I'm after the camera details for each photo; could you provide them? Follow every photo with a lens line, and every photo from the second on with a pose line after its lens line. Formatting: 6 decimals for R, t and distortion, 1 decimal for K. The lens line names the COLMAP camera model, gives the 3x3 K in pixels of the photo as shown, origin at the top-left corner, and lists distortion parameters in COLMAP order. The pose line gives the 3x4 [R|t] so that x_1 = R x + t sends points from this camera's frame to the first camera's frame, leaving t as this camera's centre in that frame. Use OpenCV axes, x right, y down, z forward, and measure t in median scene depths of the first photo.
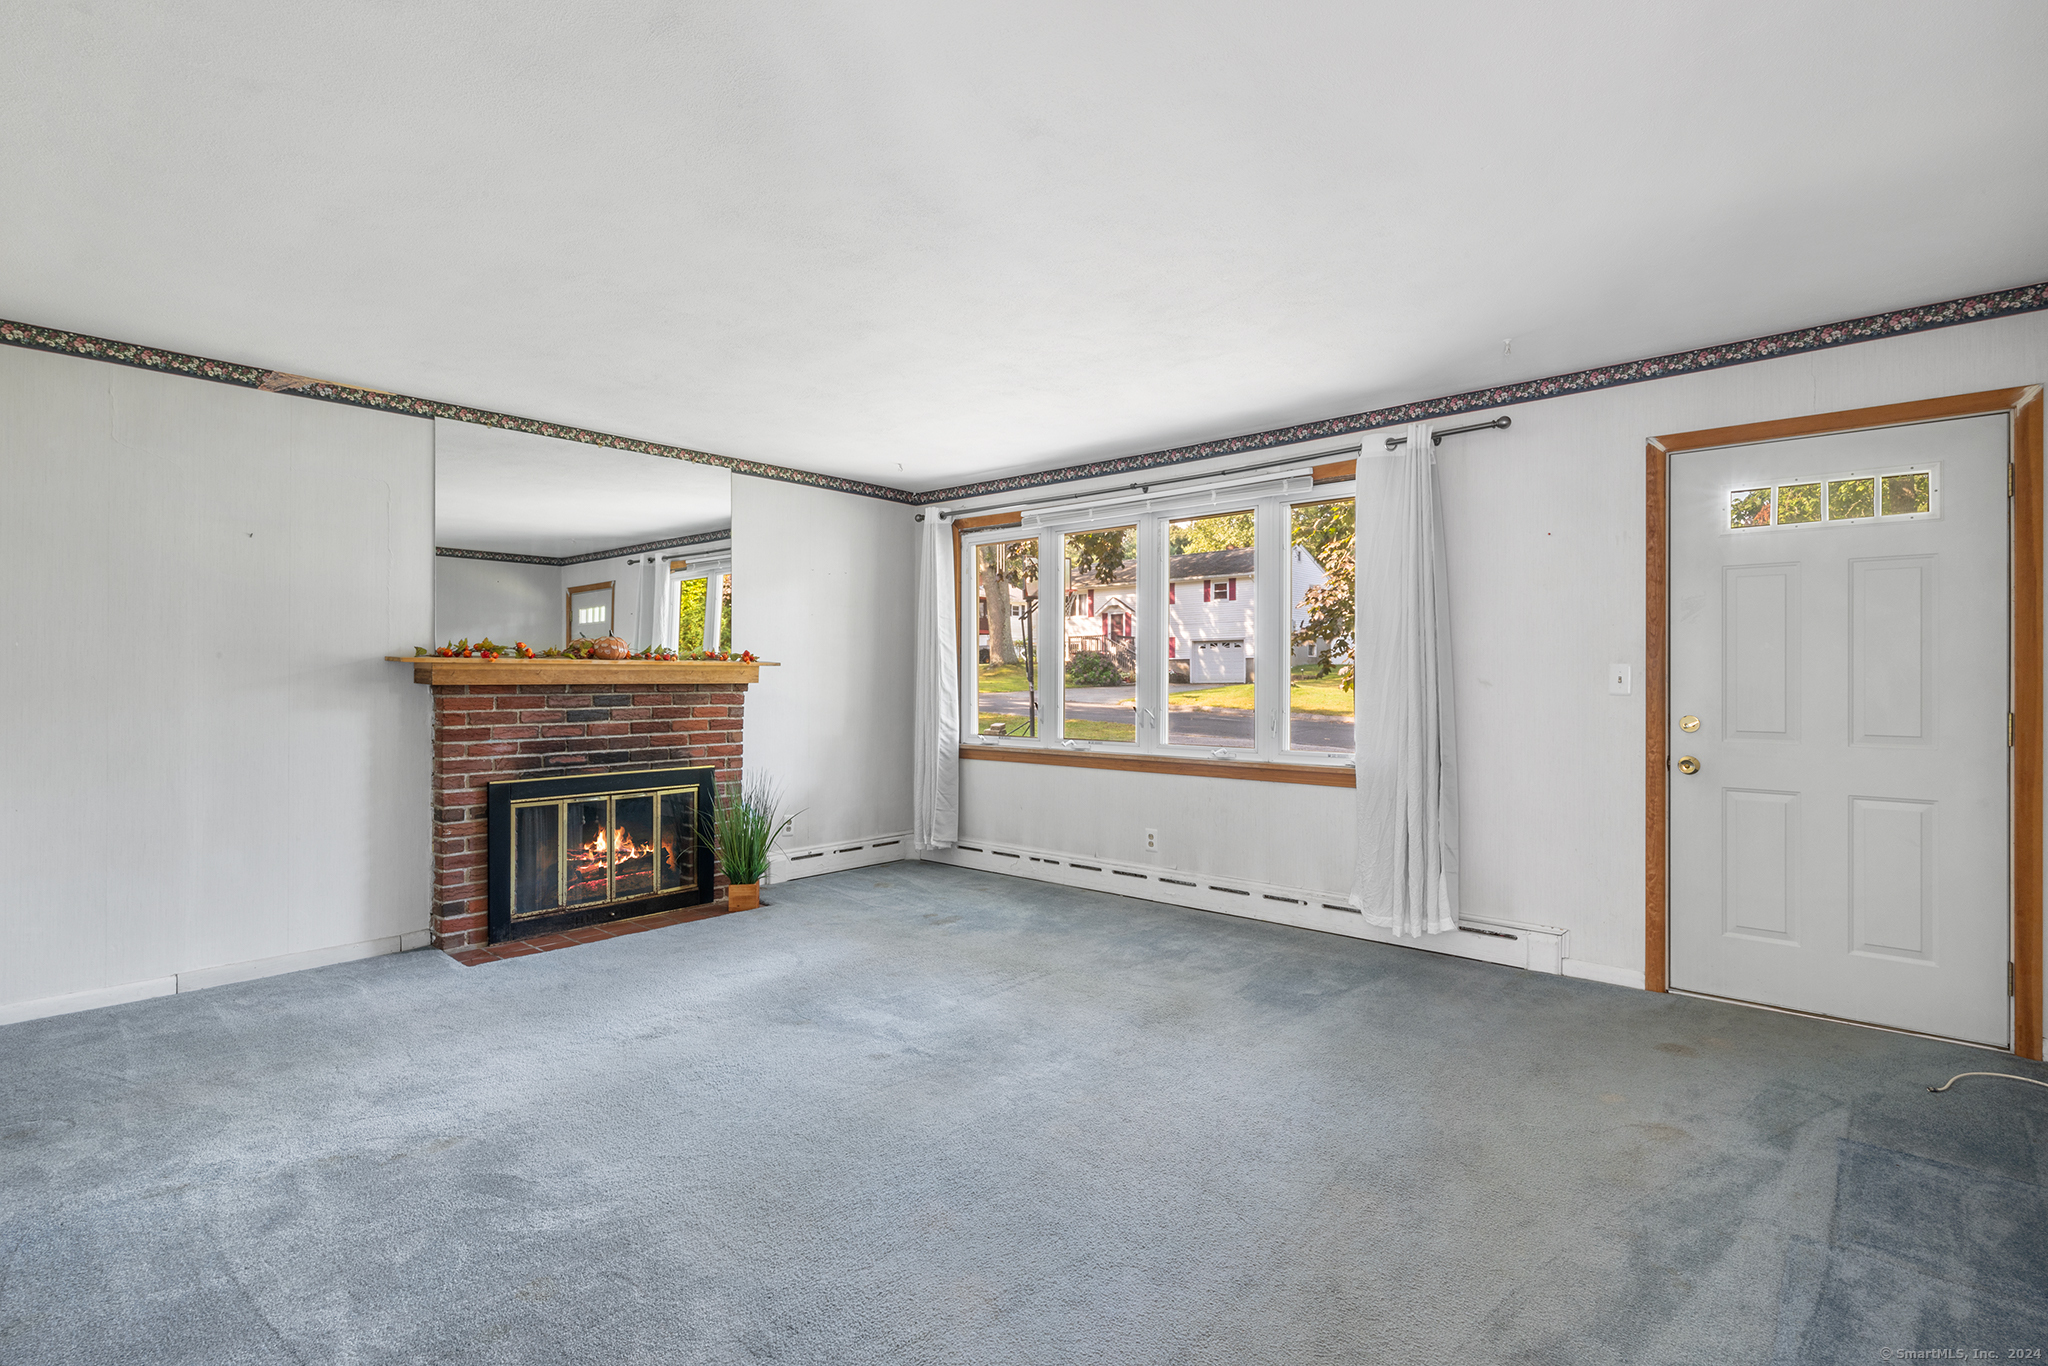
lens RADIAL K [[990.2, 0, 1024.0], [0, 990.2, 683.0], [0, 0, 1]] dist [-0.000761, 0.000030]
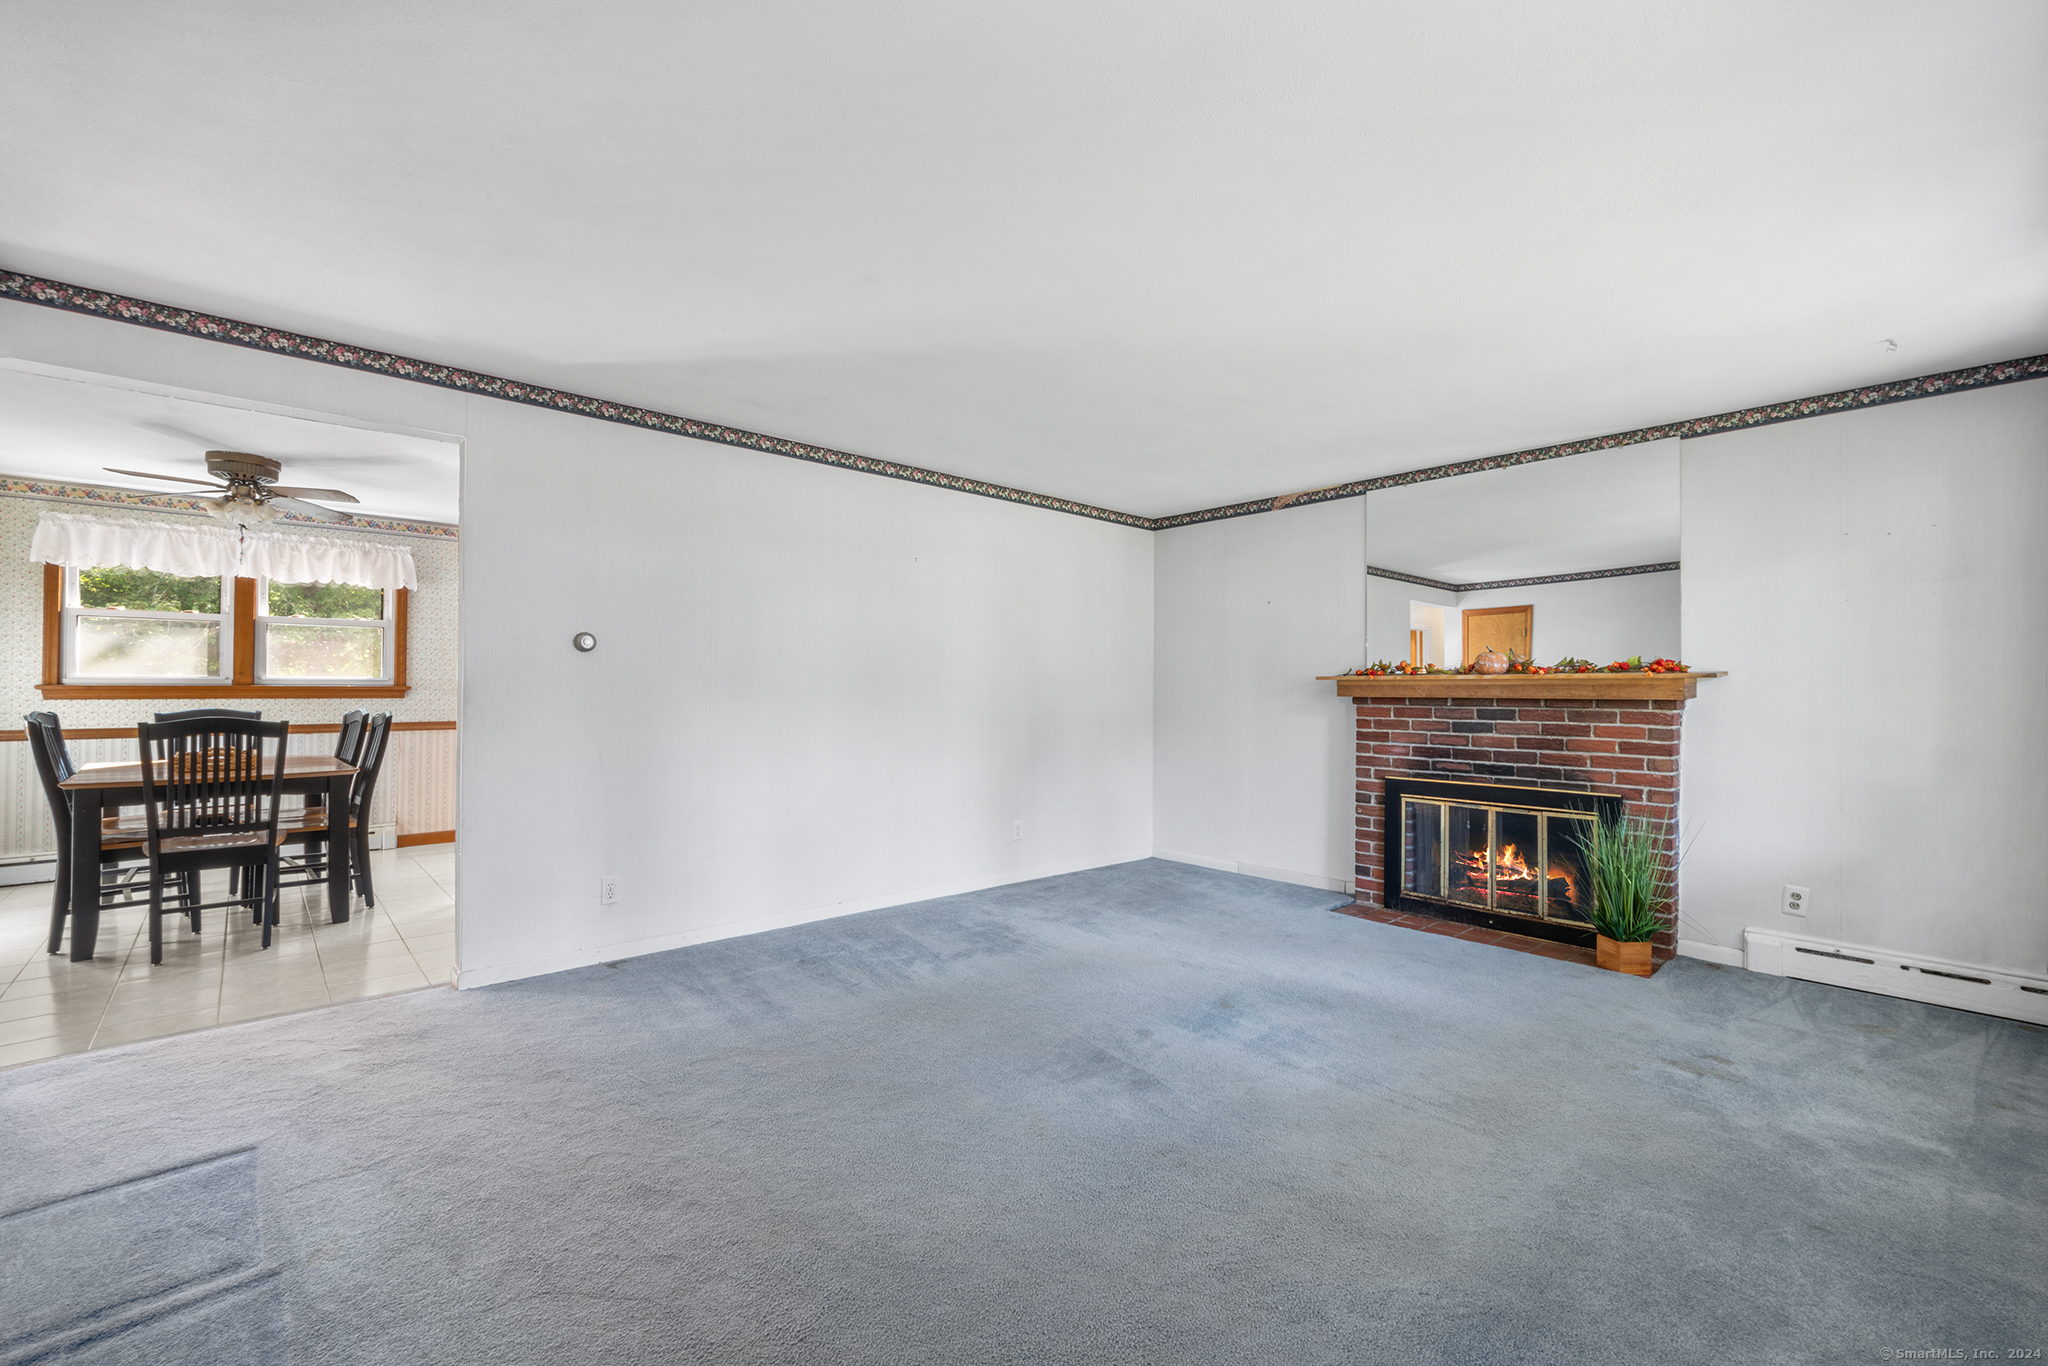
lens RADIAL K [[855.5, 0, 1024.0], [0, 855.5, 683.0], [0, 0, 1]] dist [-0.001291, 0.000205]
pose [[-0.118187, -0.008284, -0.992957, 0.547011], [-0.009442, 0.999929, -0.007218, -0.003760], [0.992946, 0.008522, -0.118257, 0.649157]]
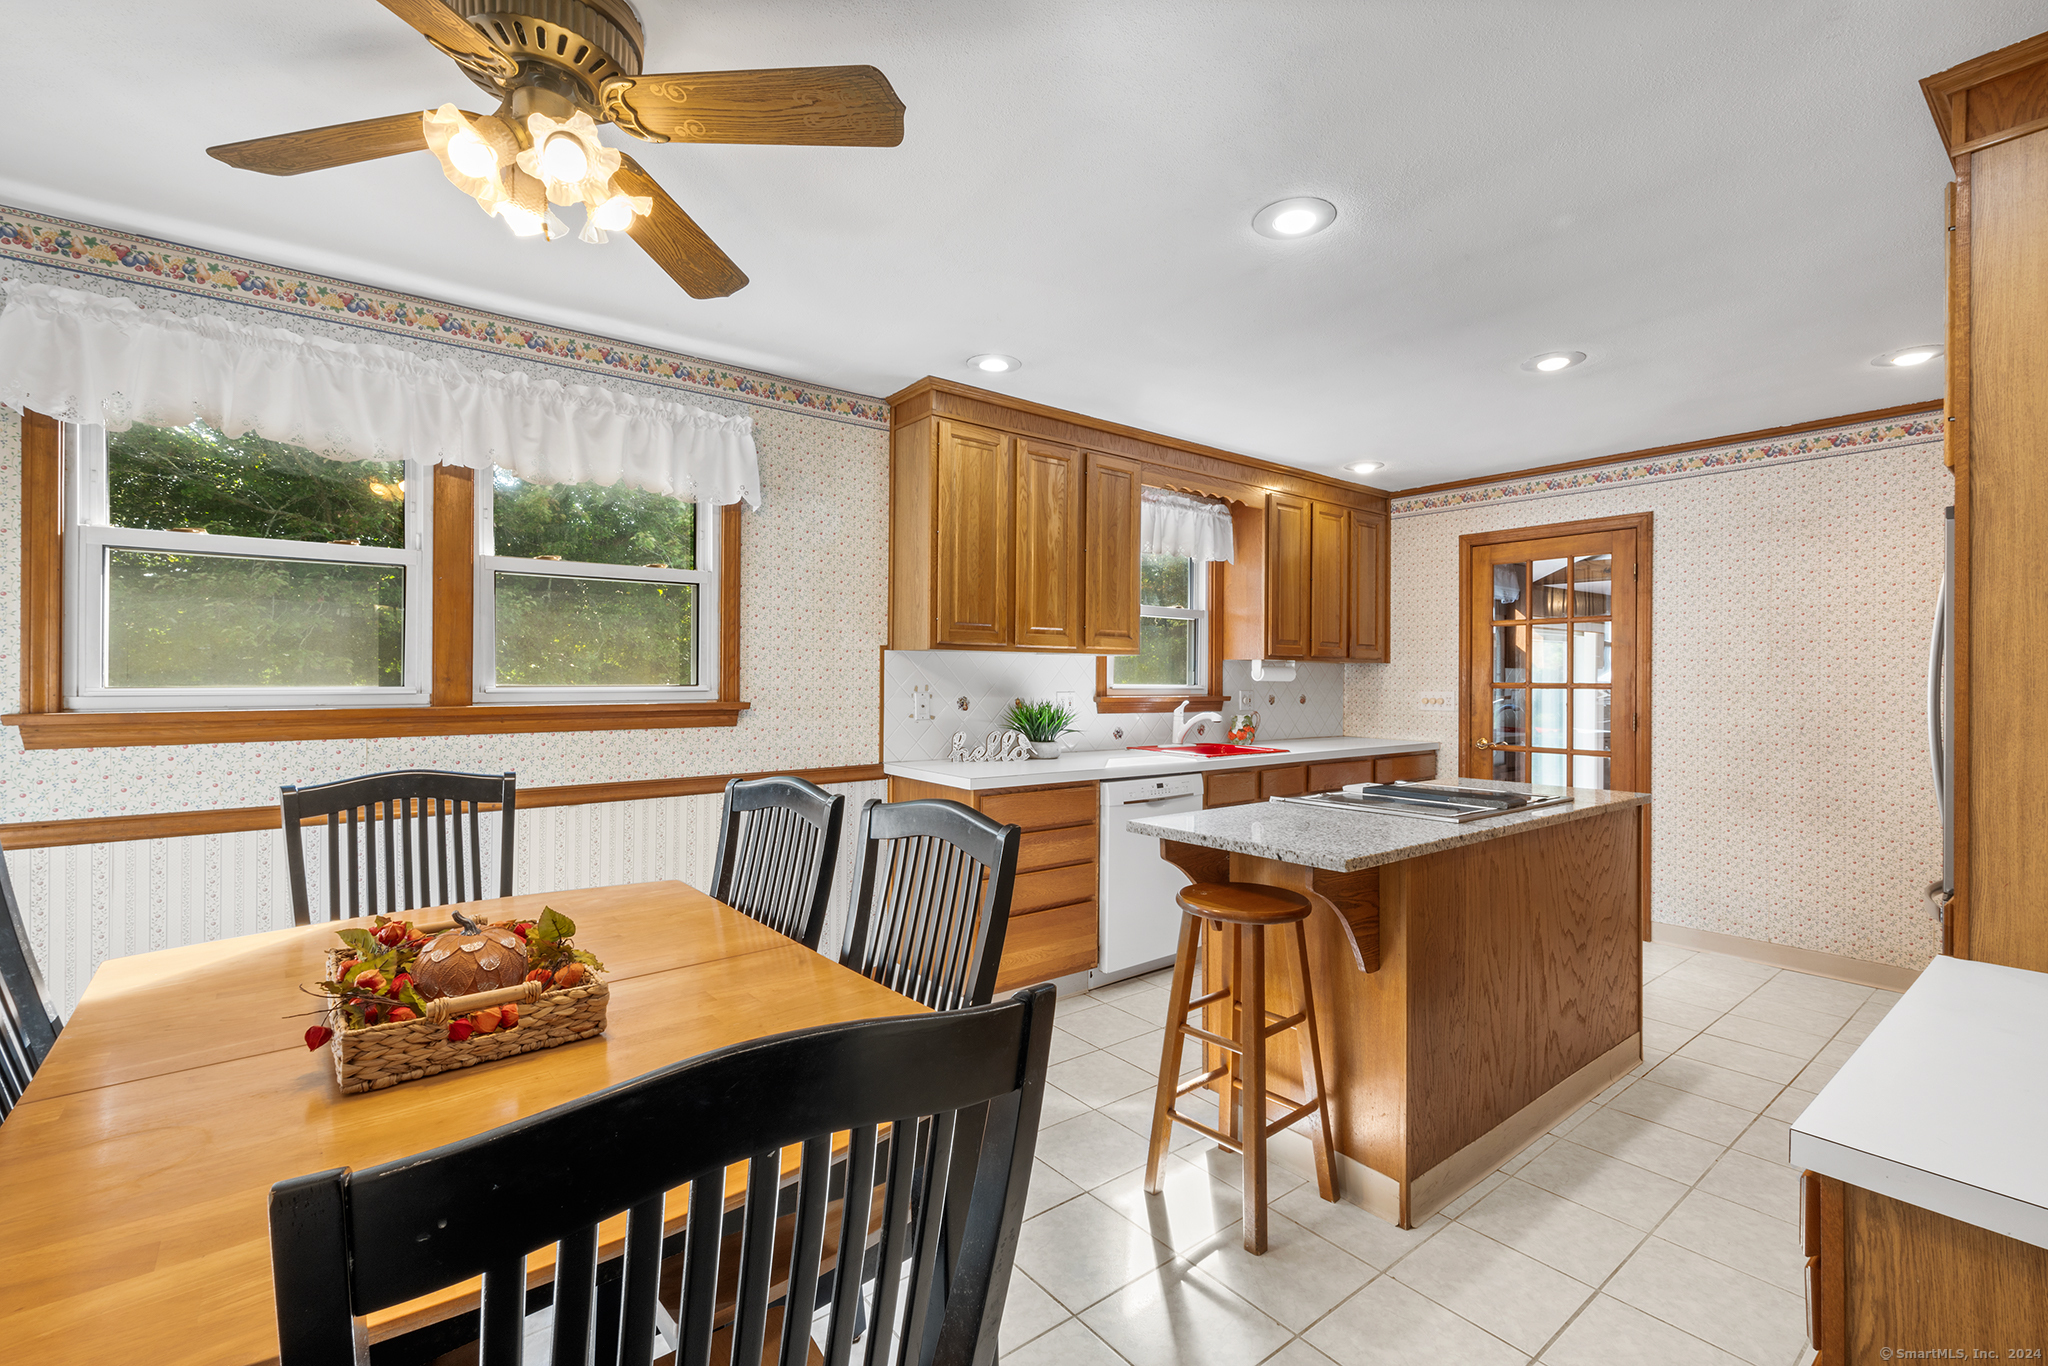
lens RADIAL K [[891.4, 0, 1024.0], [0, 891.4, 683.0], [0, 0, 1]] dist [-0.000999, -0.000728]
pose [[-0.167543, -0.003131, -0.985860, 0.376954], [-0.000979, 0.999995, -0.003010, -0.006379], [0.985864, 0.000461, -0.167545, 0.414461]]
